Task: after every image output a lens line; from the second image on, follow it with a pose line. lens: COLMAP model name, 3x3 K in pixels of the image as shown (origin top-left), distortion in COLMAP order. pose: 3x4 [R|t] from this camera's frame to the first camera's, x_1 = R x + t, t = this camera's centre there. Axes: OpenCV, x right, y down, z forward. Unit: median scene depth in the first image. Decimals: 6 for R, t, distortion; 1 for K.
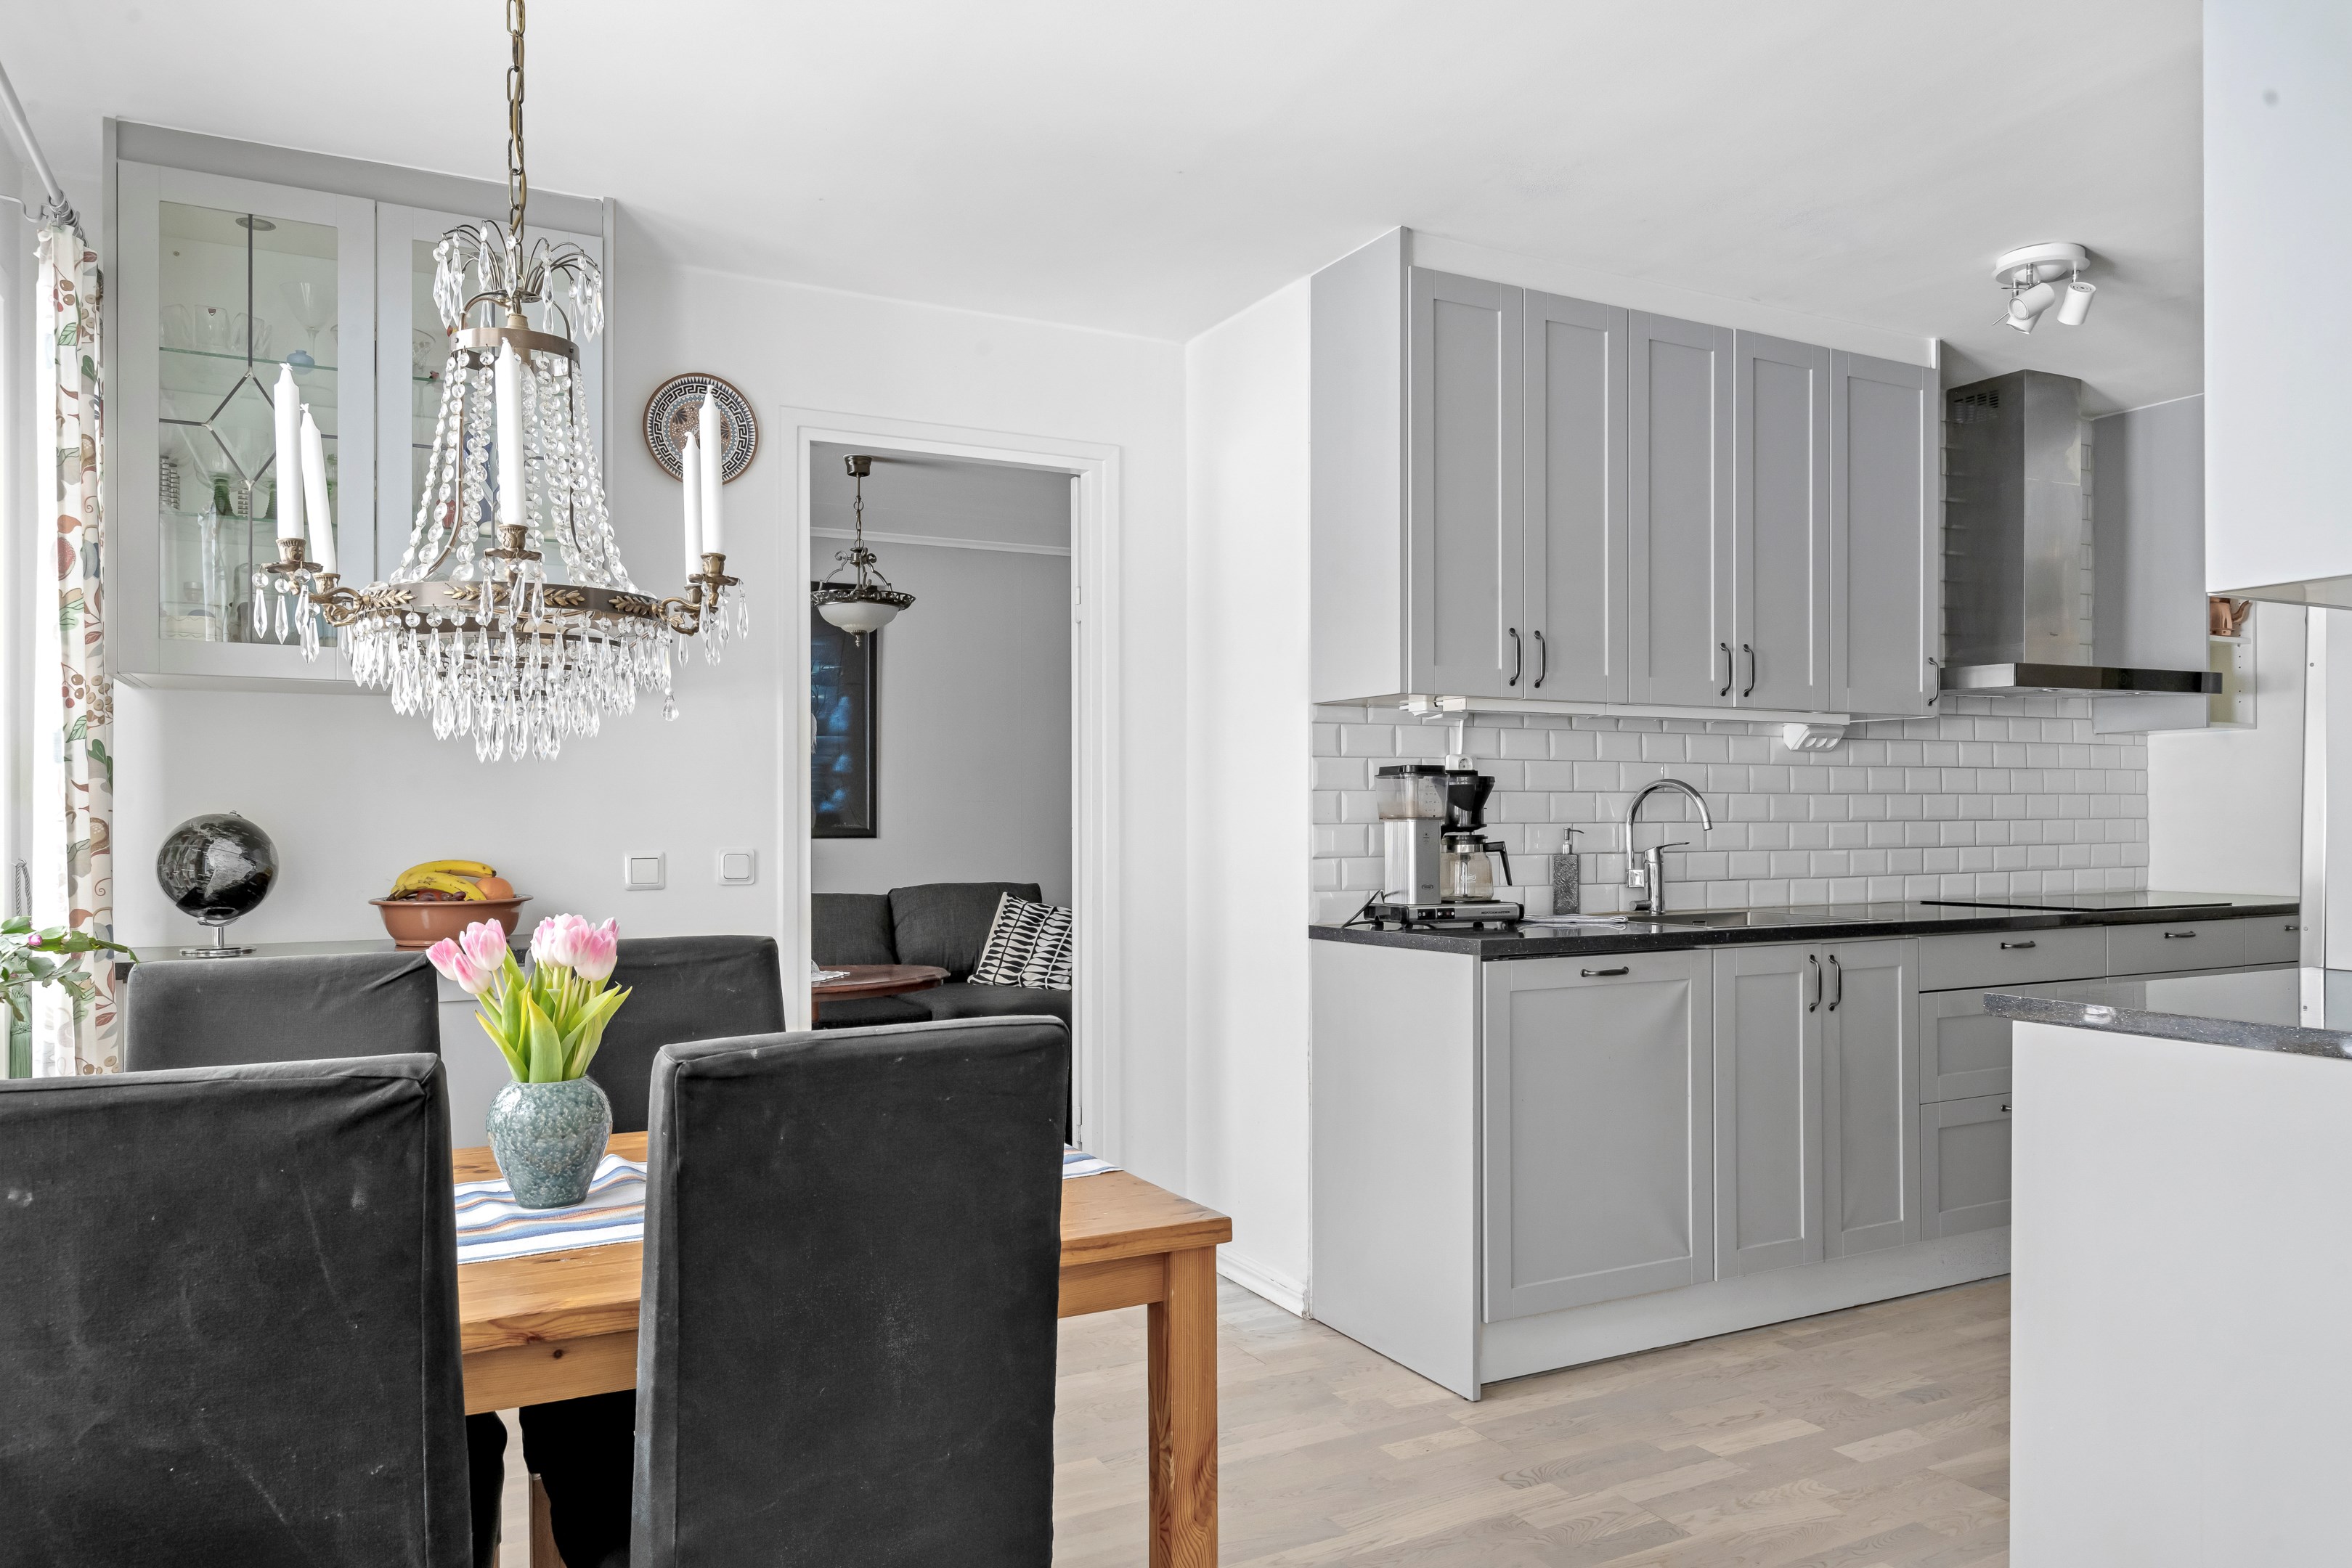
lens RADIAL K [[1619.4, 0, 1166.6], [0, 1619.4, 803.7], [0, 0, 1]] dist [0.006282, -0.006252]
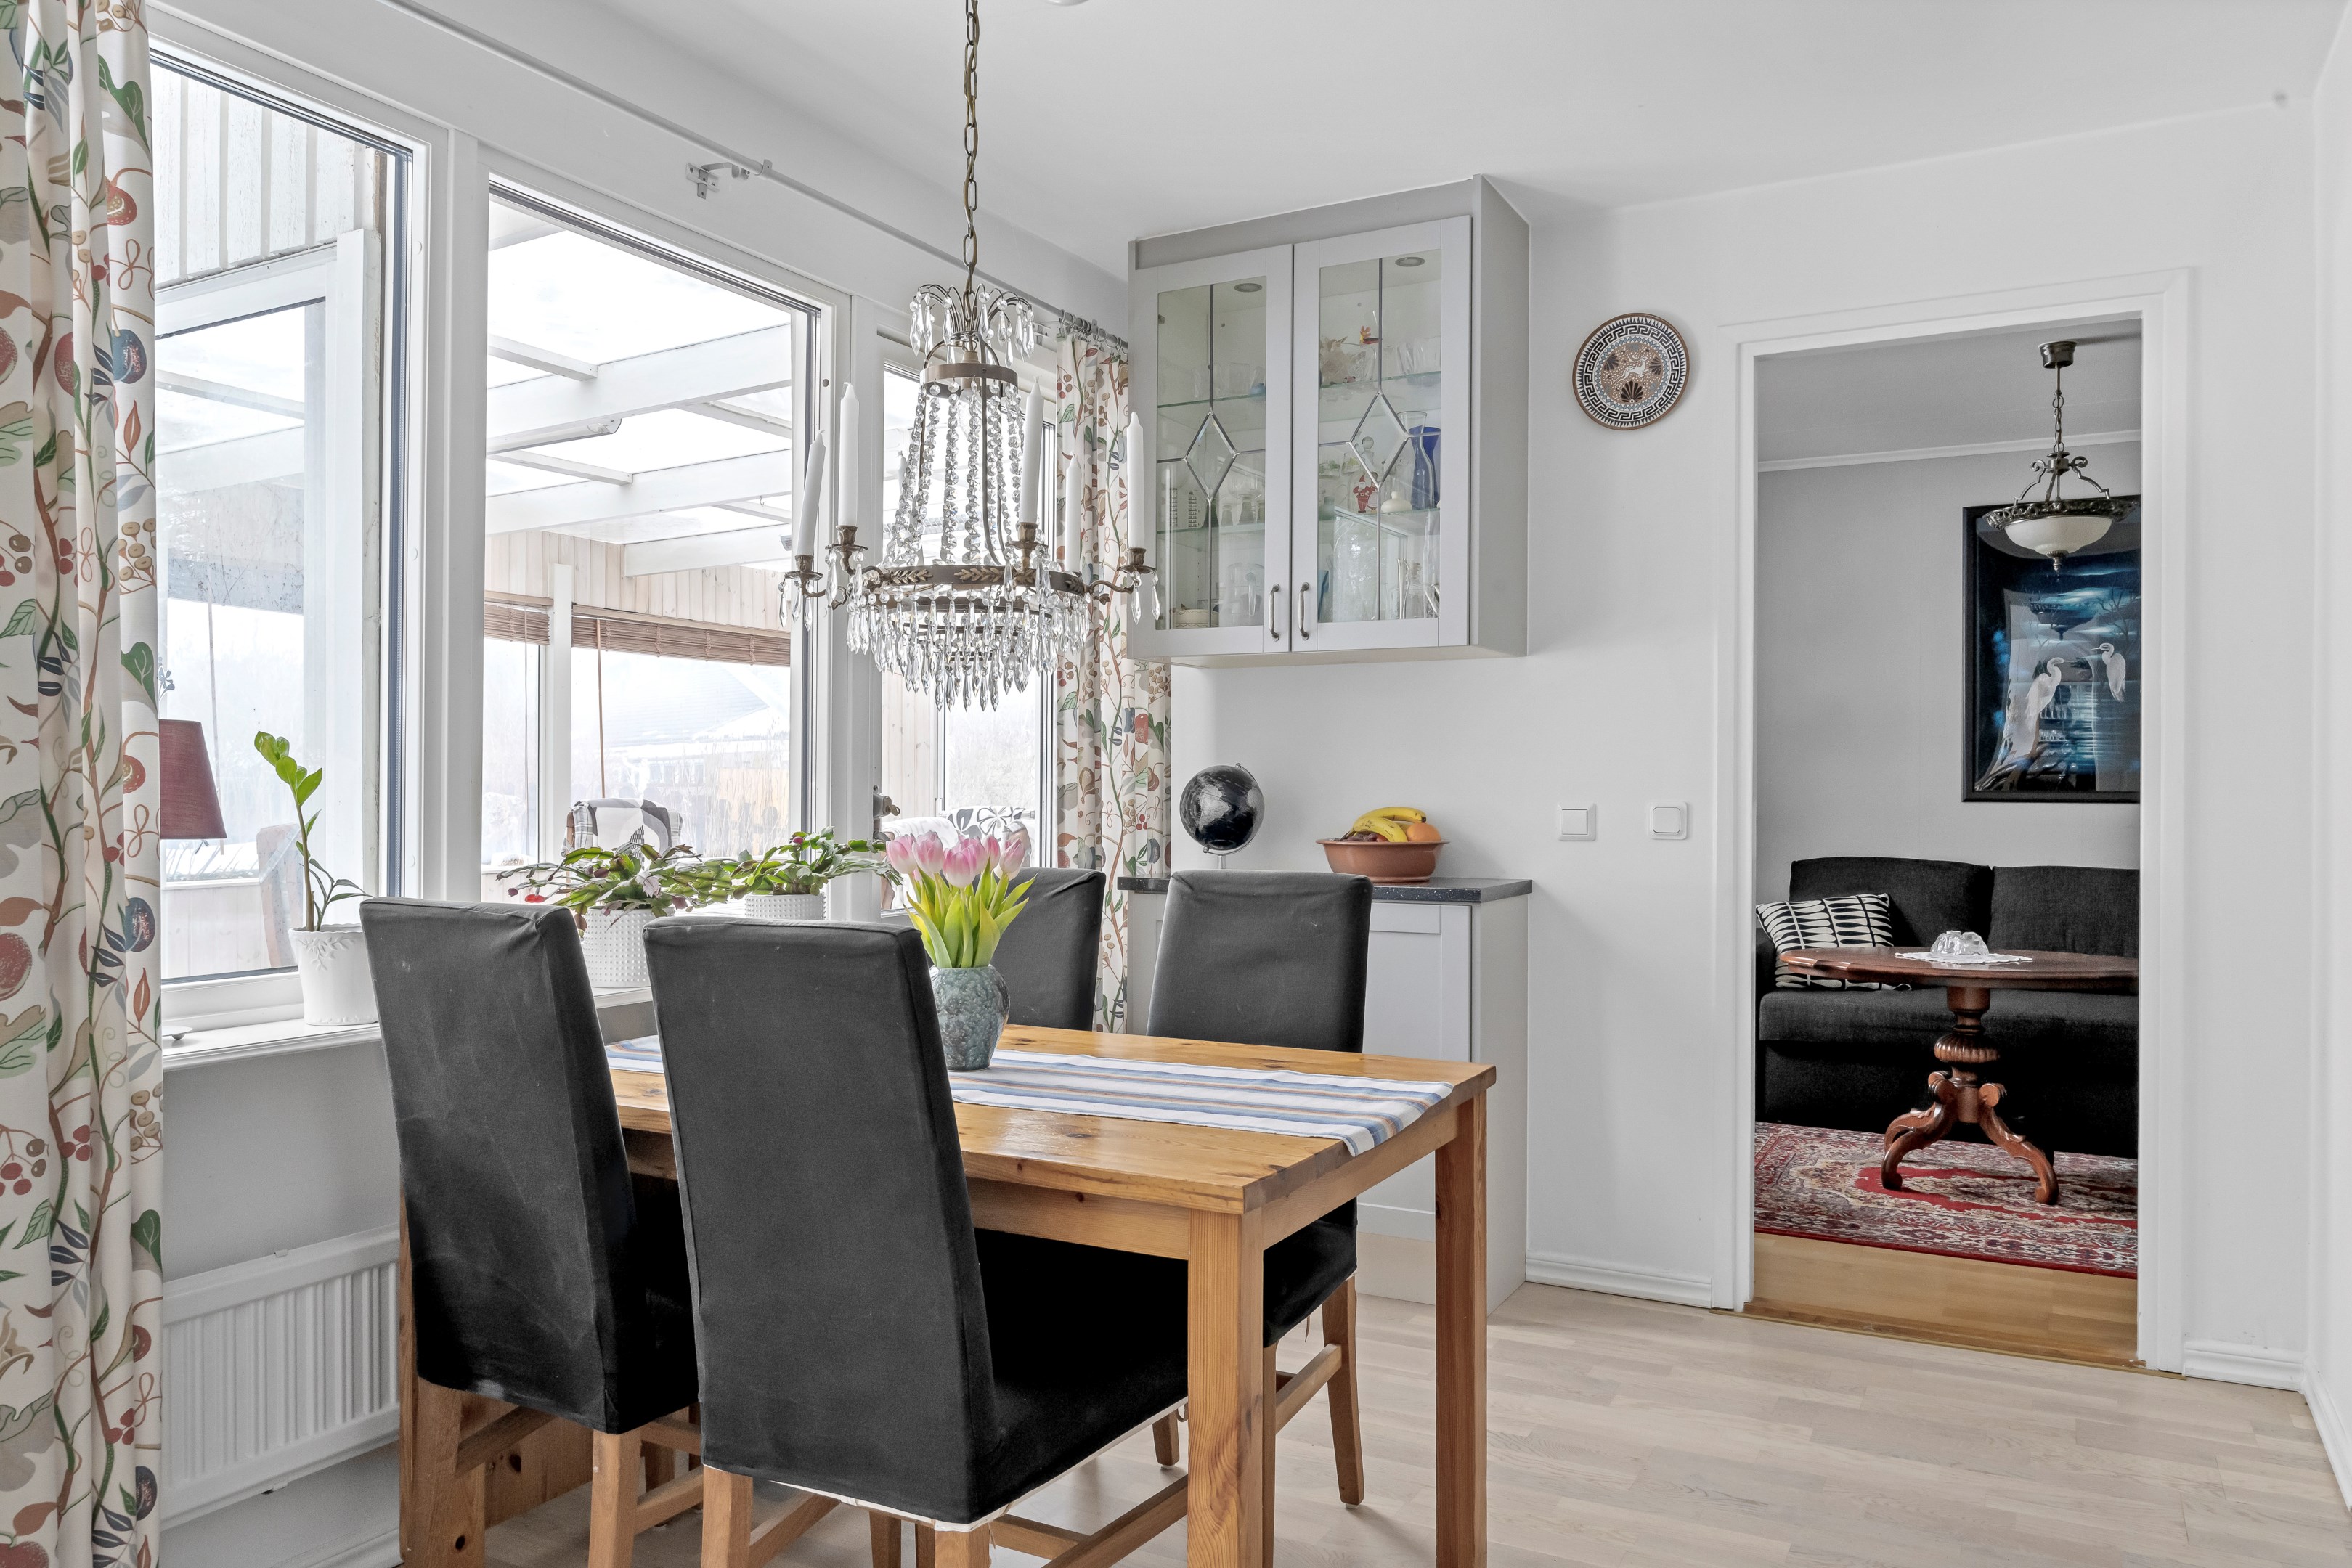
lens RADIAL K [[1619.4, 0, 1164.3], [0, 1619.4, 778.9], [0, 0, 1]] dist [0.006282, -0.006252]
pose [[0.555221, -0.001809, -0.831701, 0.463931], [0.001545, 0.999998, -0.001144, 0.018880], [0.831702, -0.000650, 0.555223, 0.284751]]
